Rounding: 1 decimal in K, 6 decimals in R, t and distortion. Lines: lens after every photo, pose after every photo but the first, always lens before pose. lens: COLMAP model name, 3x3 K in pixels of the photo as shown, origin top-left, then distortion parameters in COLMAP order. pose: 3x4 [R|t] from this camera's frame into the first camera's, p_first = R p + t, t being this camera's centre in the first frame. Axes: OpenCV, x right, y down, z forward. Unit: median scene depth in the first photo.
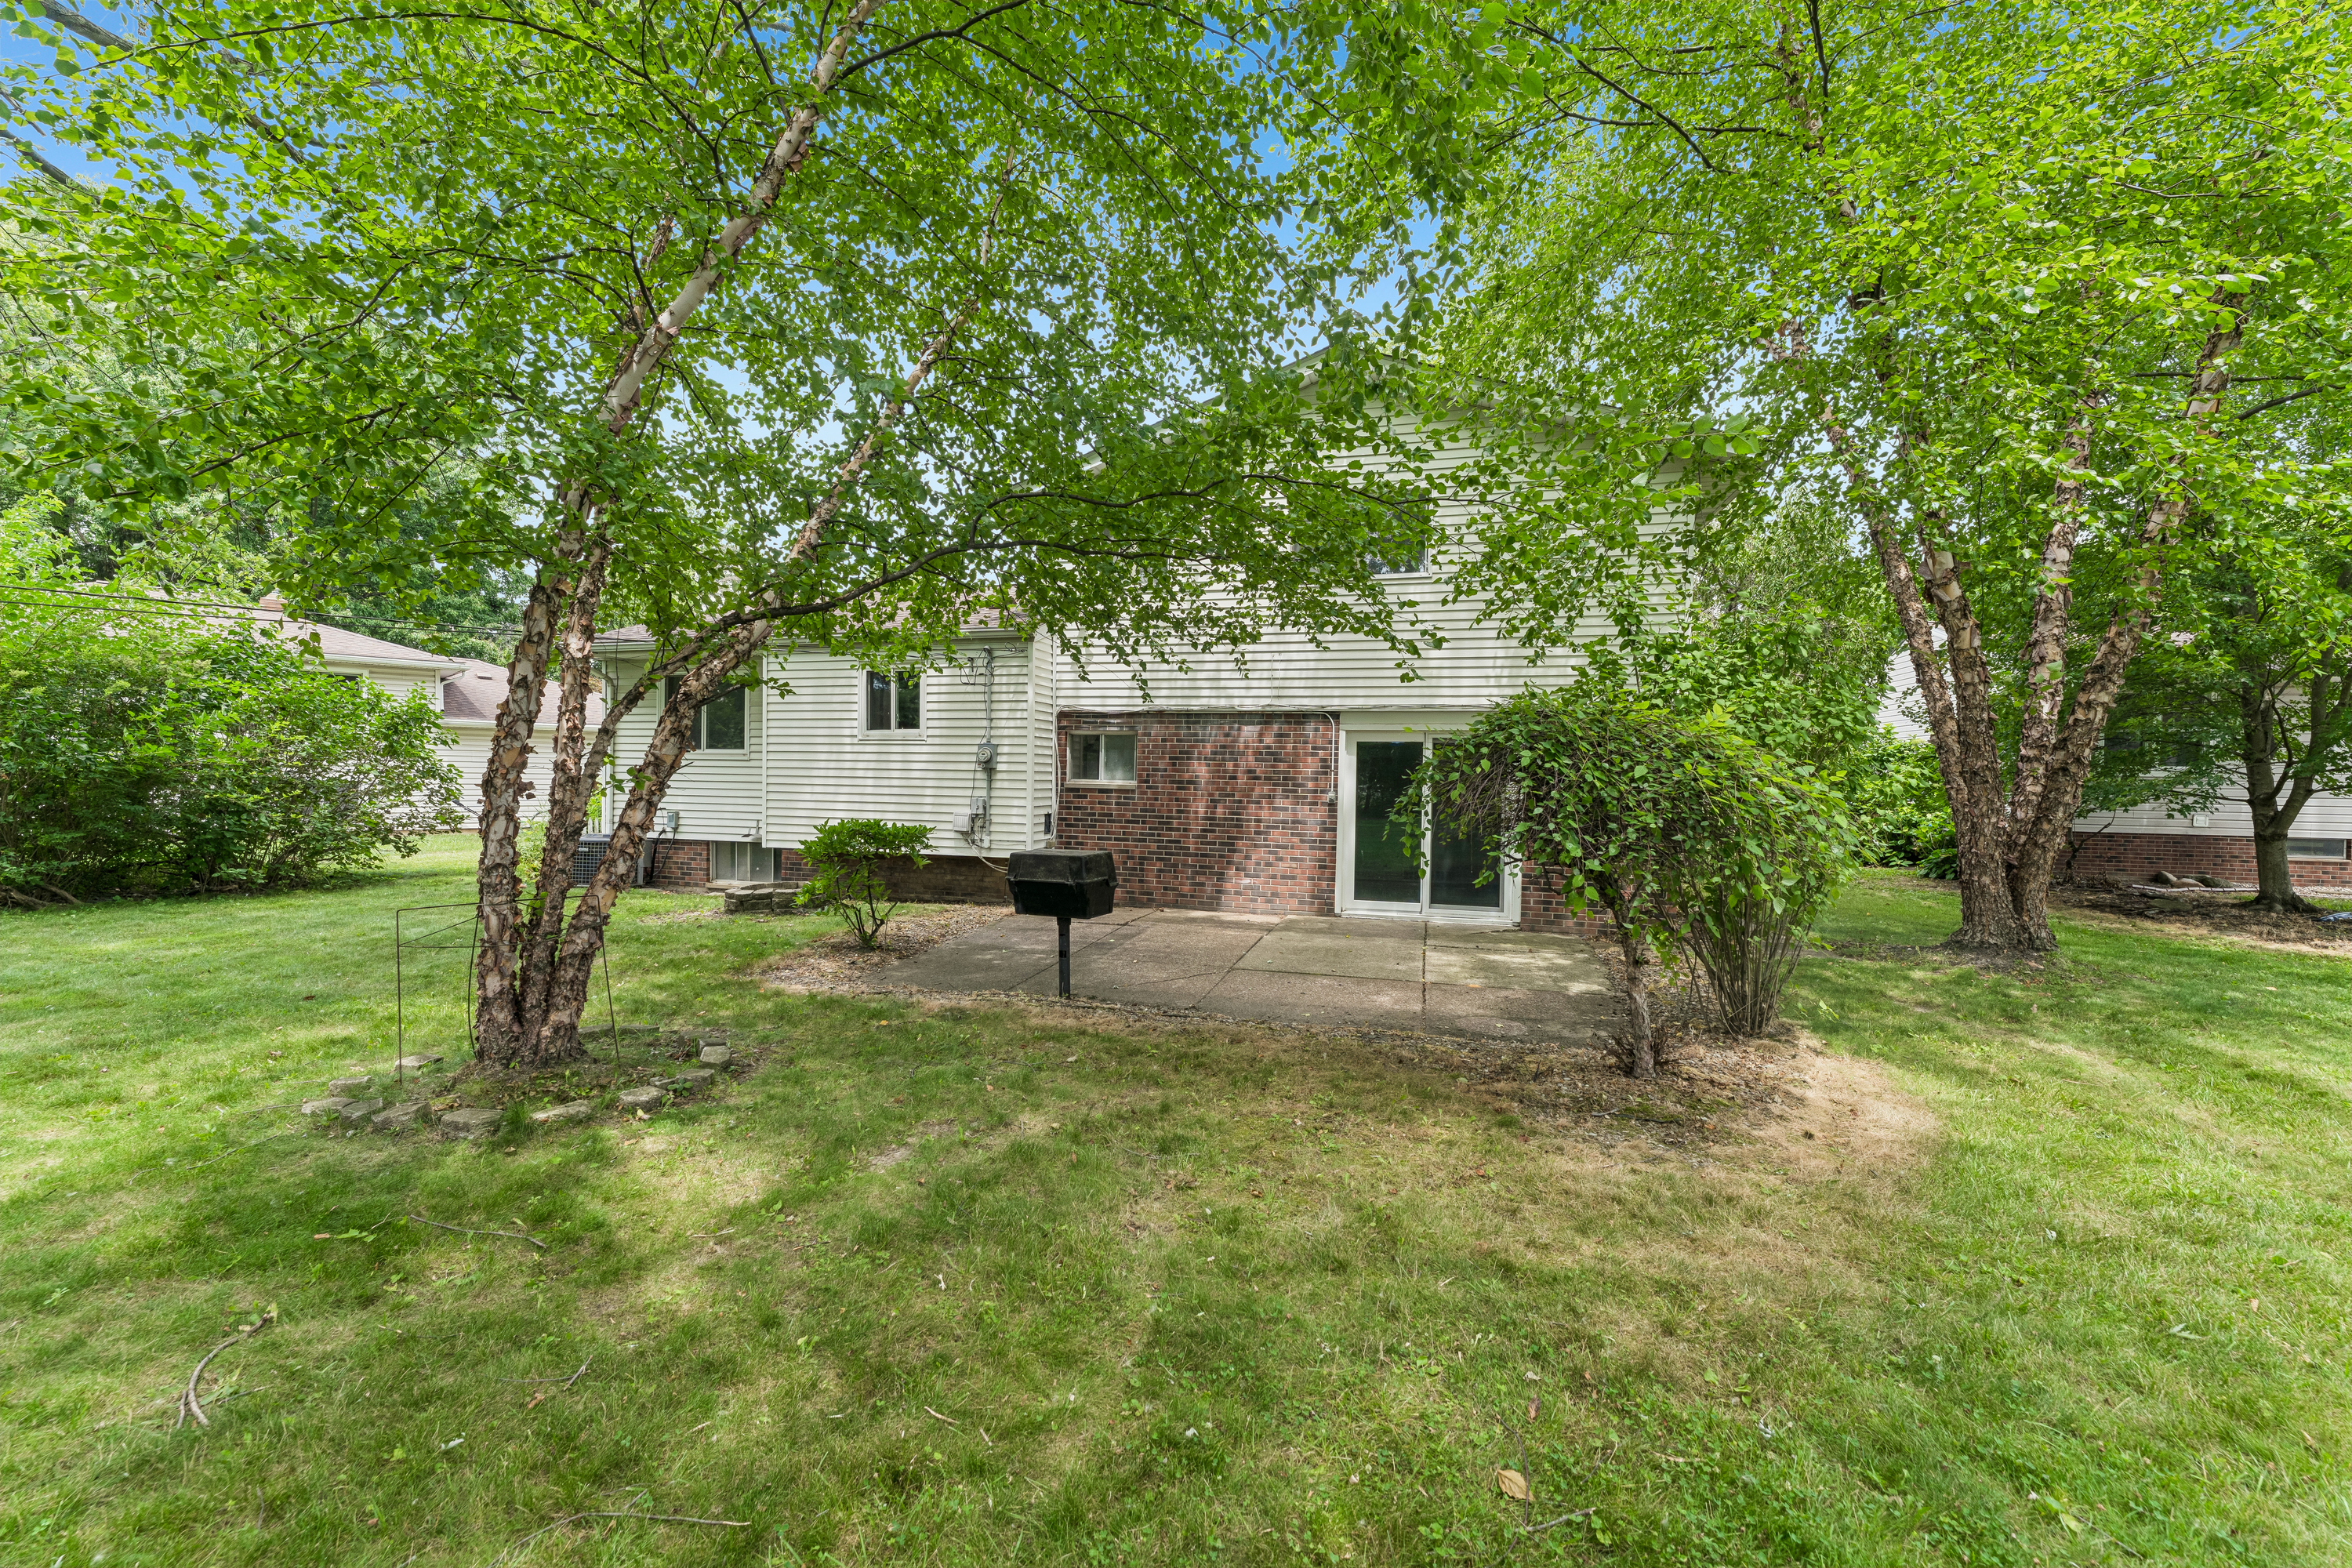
lens RADIAL K [[956.5, 0, 1167.5], [0, 956.5, 785.7], [0, 0, 1]] dist [-0.005870, -0.000106]
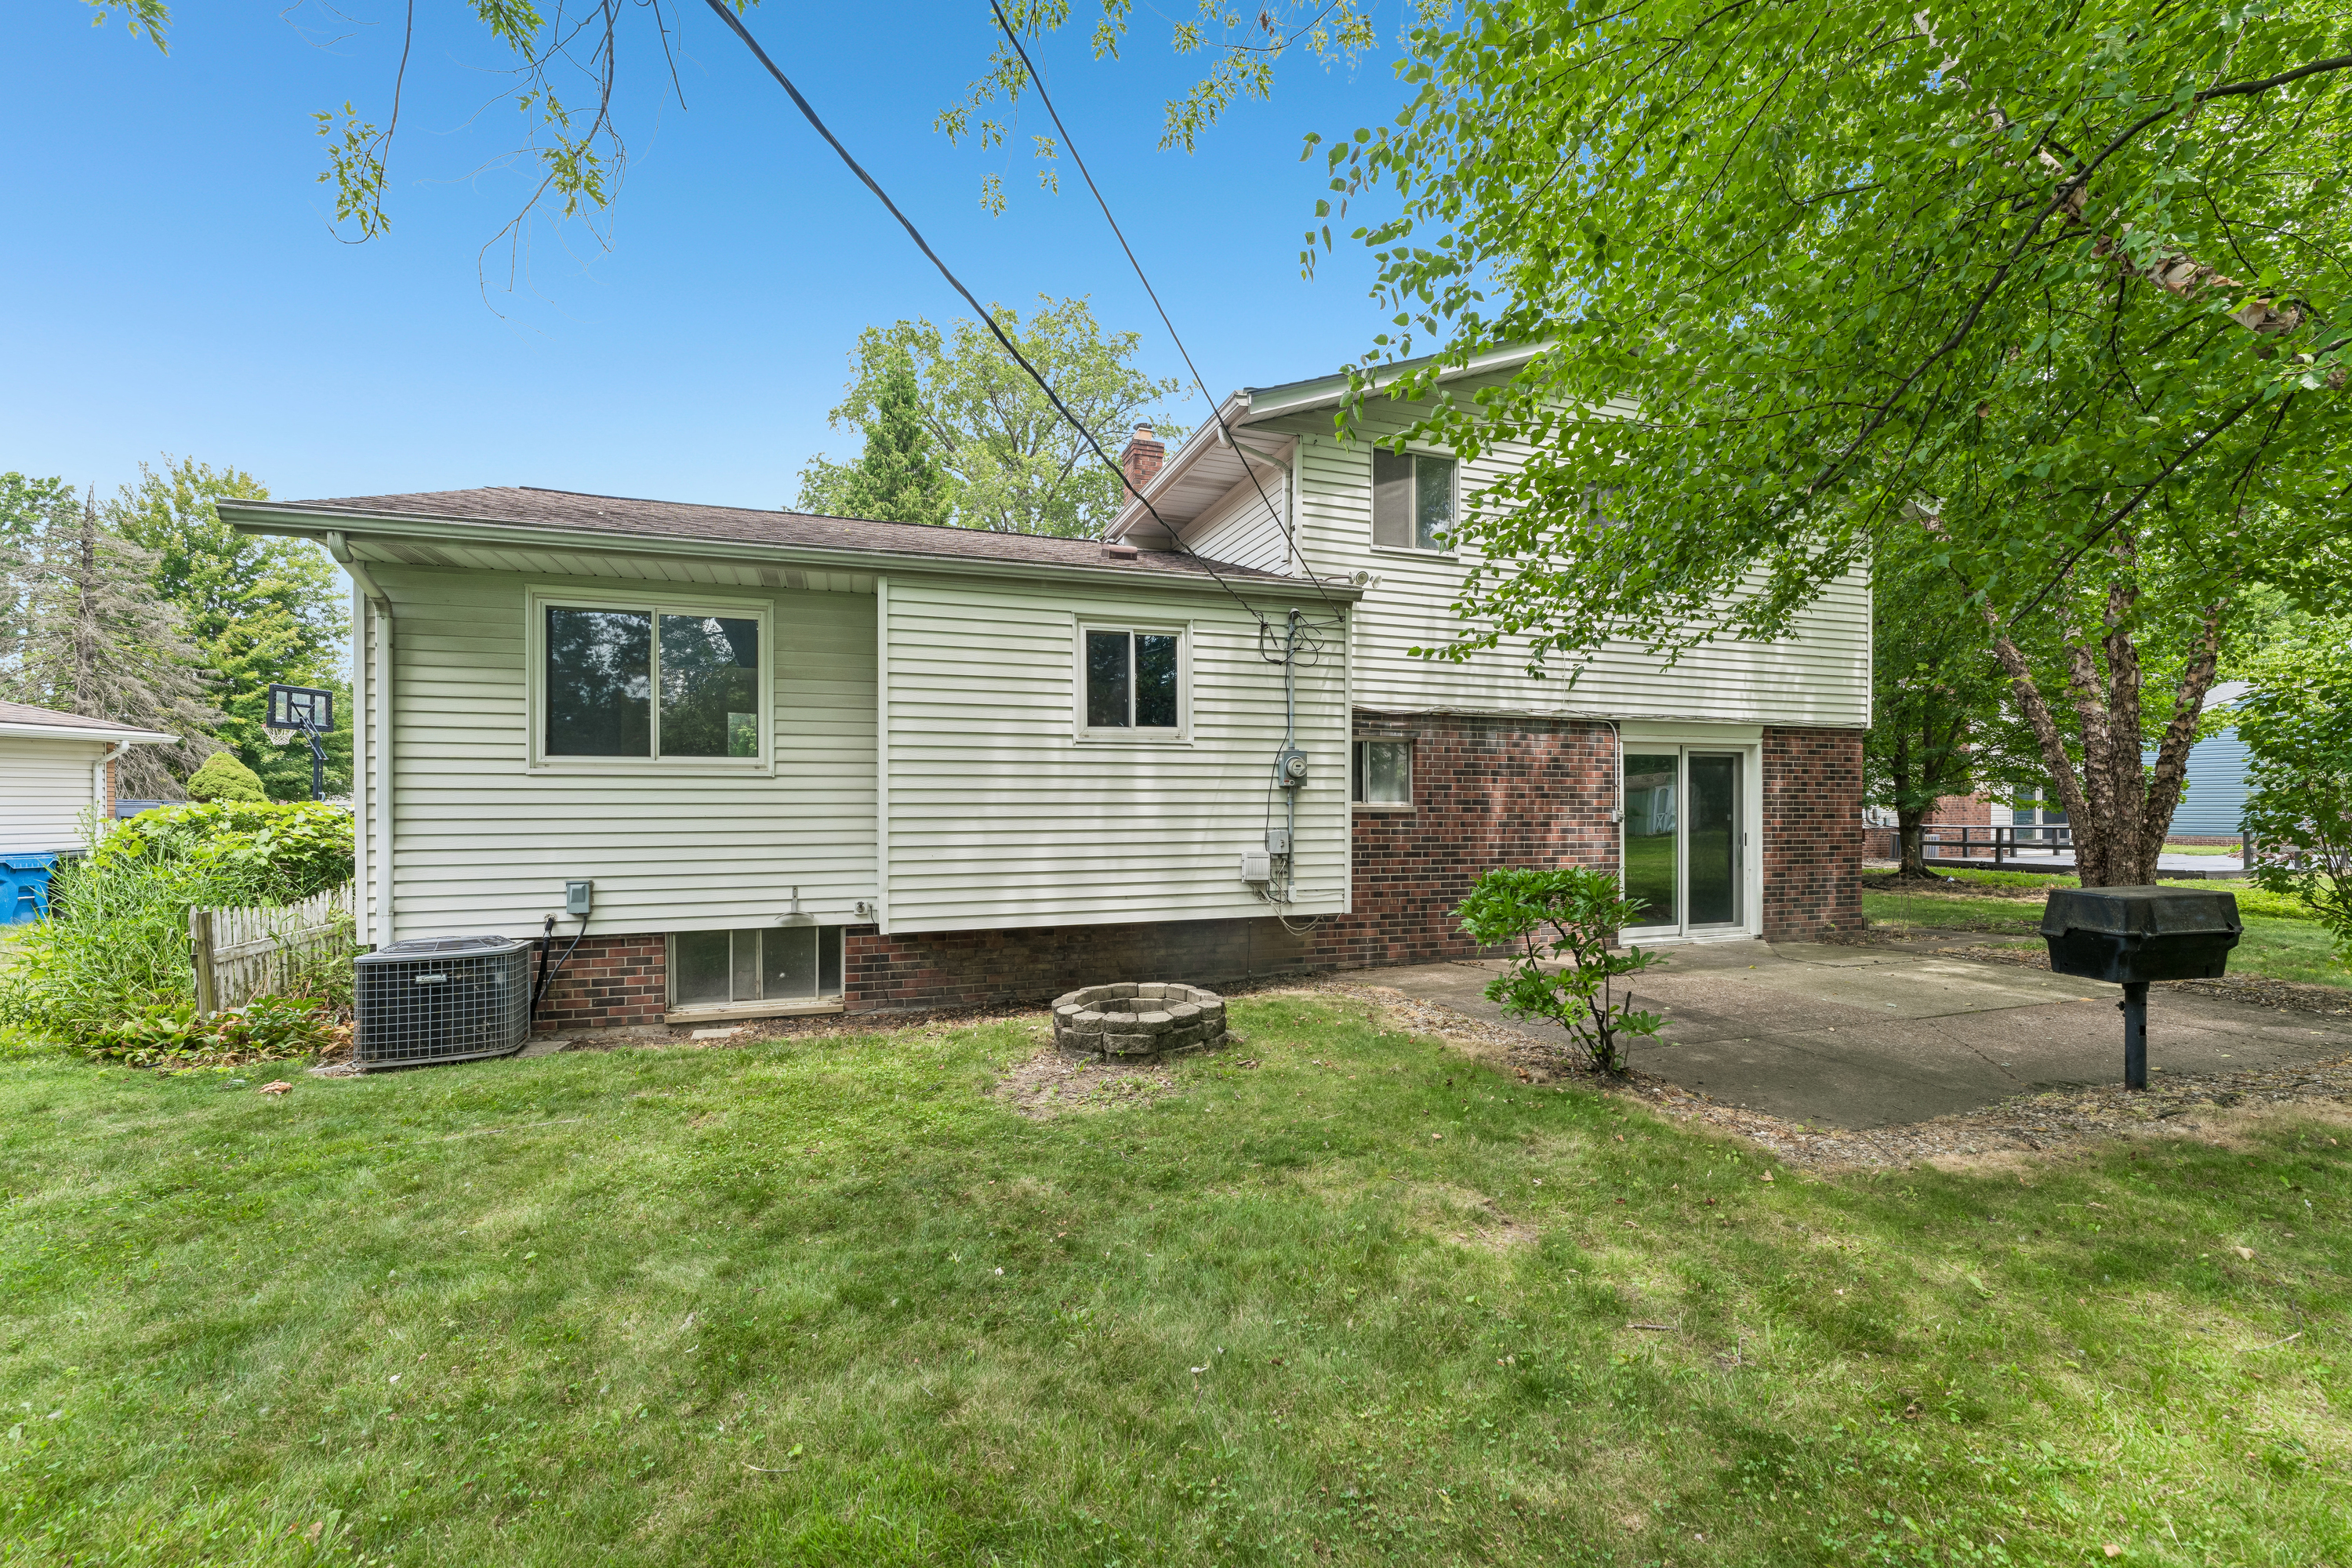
lens RADIAL K [[956.5, 0, 1172.6], [0, 956.5, 811.3], [0, 0, 1]] dist [-0.005870, -0.000106]
pose [[0.811028, -0.022134, 0.584588, -0.671274], [0.020522, 0.999745, 0.009381, -0.008969], [-0.584647, 0.004388, 0.811276, 0.500183]]
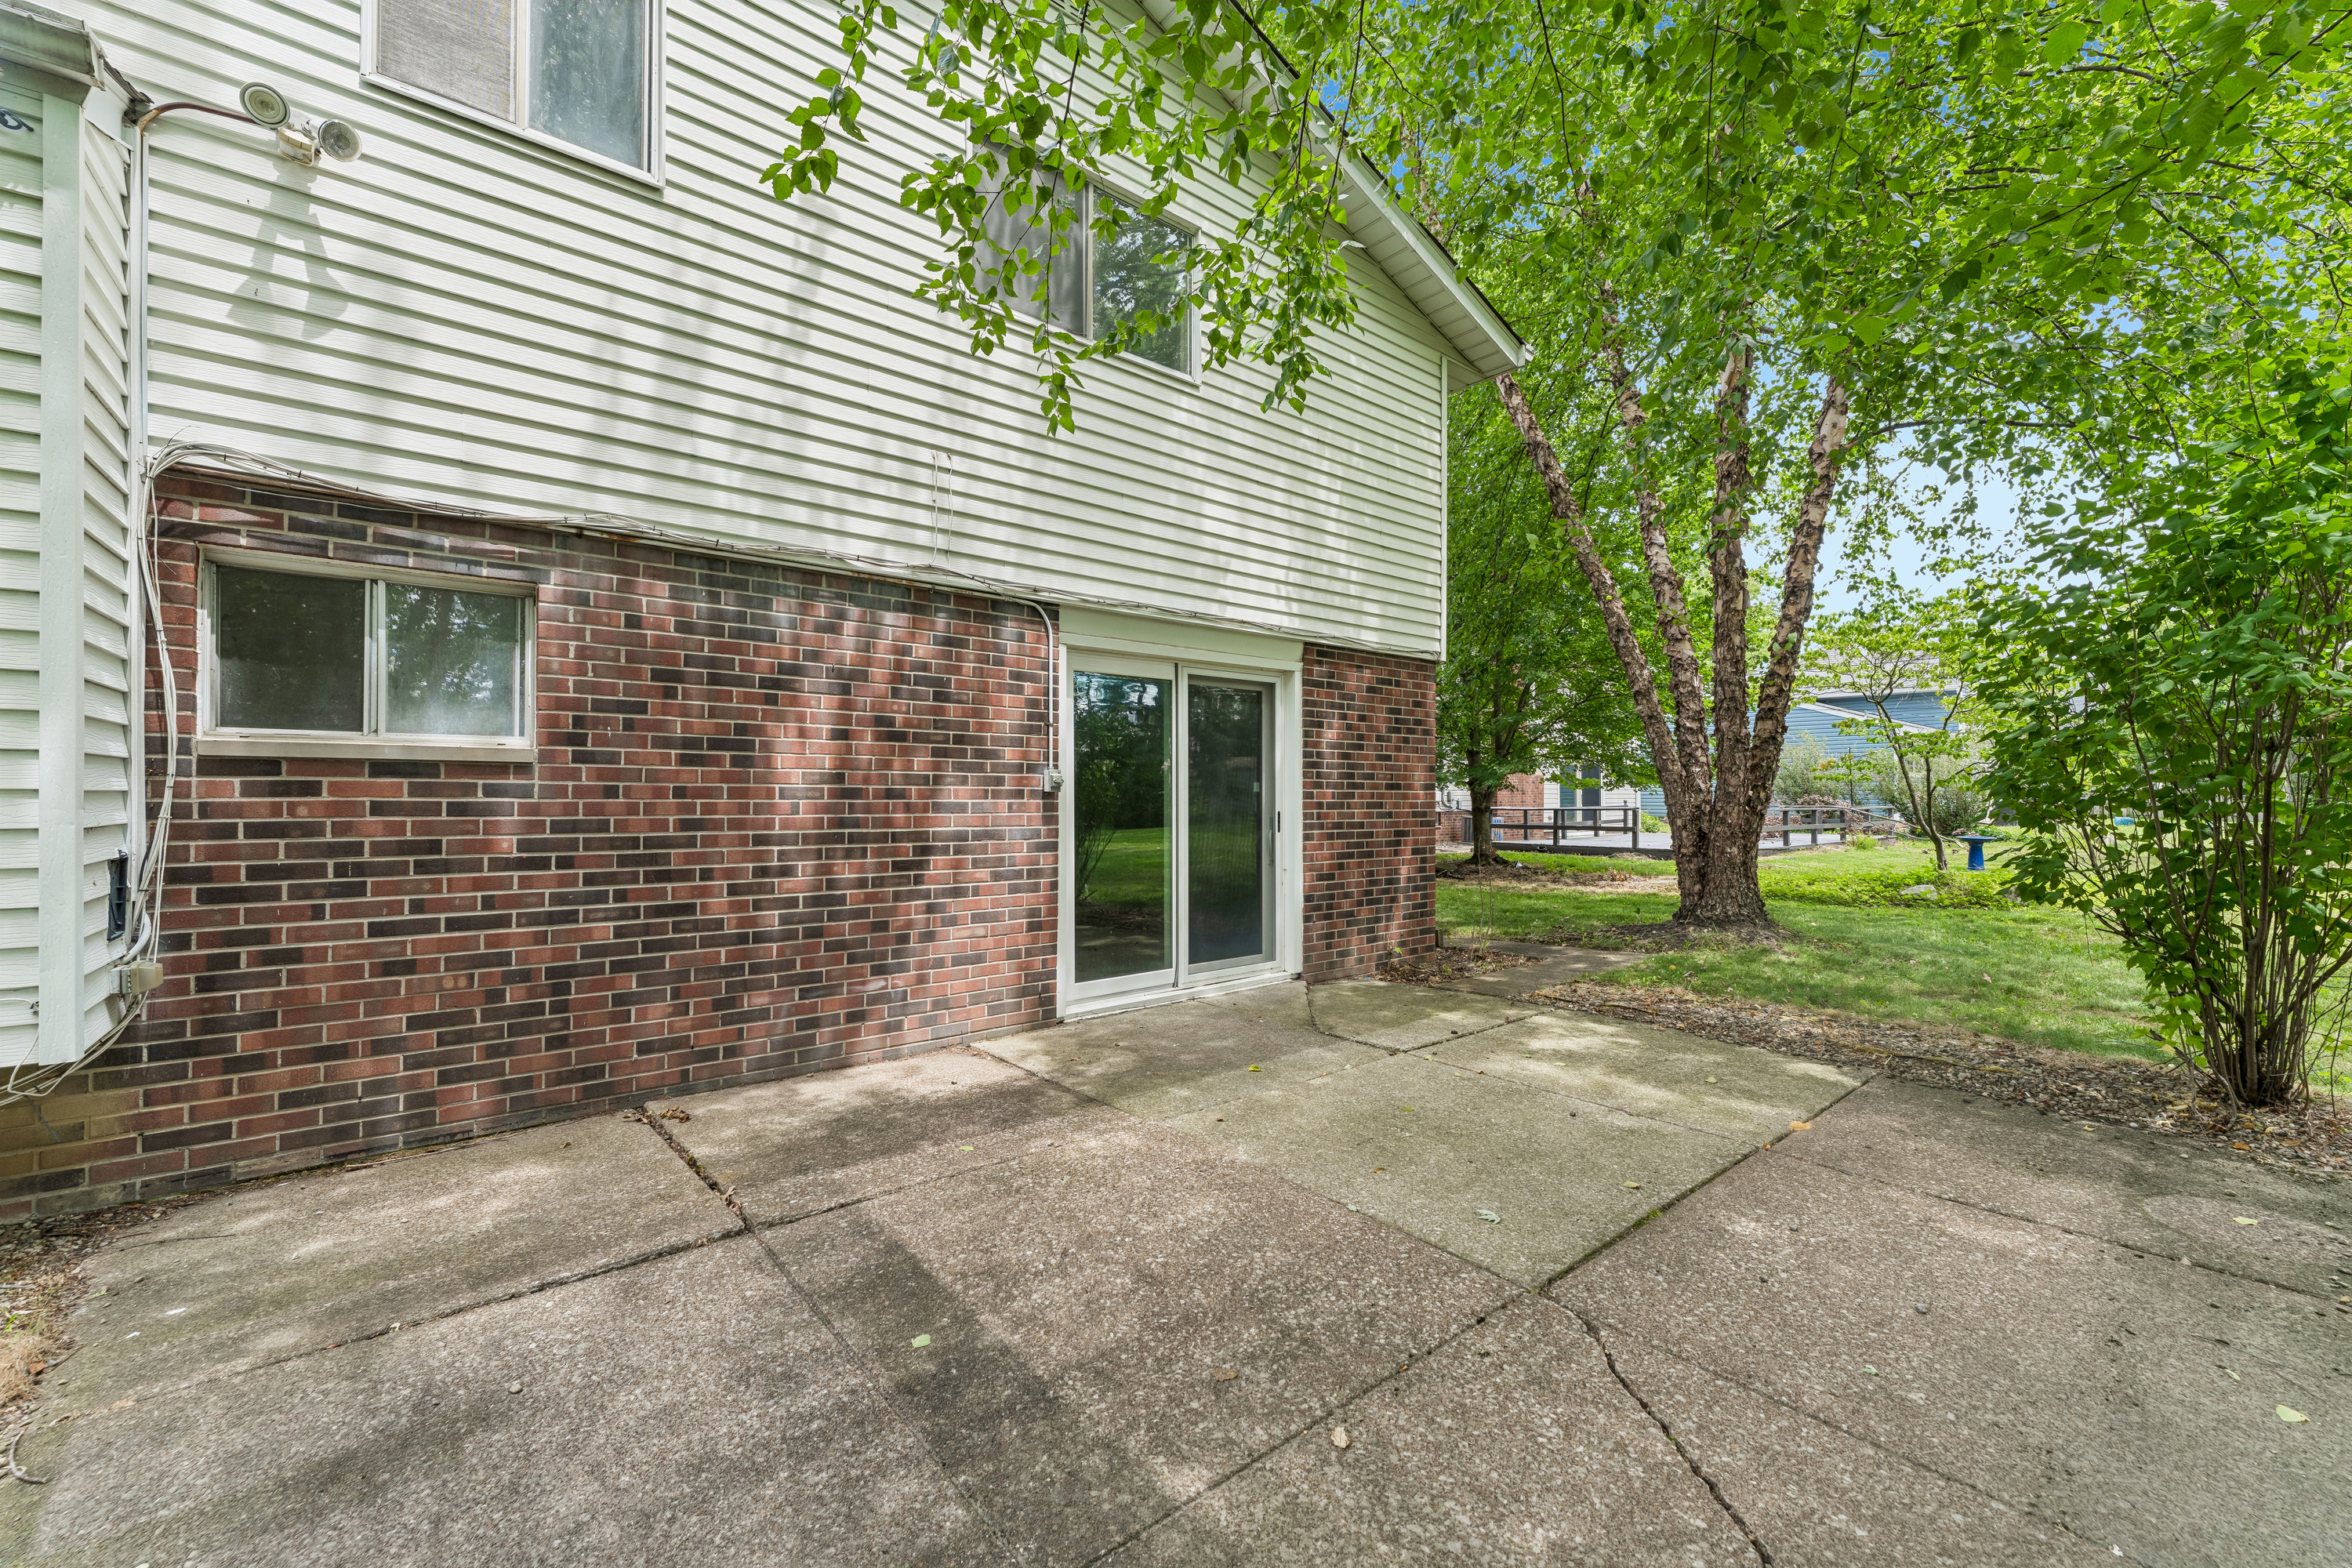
lens RADIAL K [[956.5, 0, 1193.7], [0, 956.5, 789.0], [0, 0, 1]] dist [-0.005870, -0.000106]
pose [[0.539980, -0.012384, 0.841587, -0.191384], [0.015501, 0.999868, 0.004767, 0.015038], [-0.841535, 0.010471, 0.540101, 0.657649]]
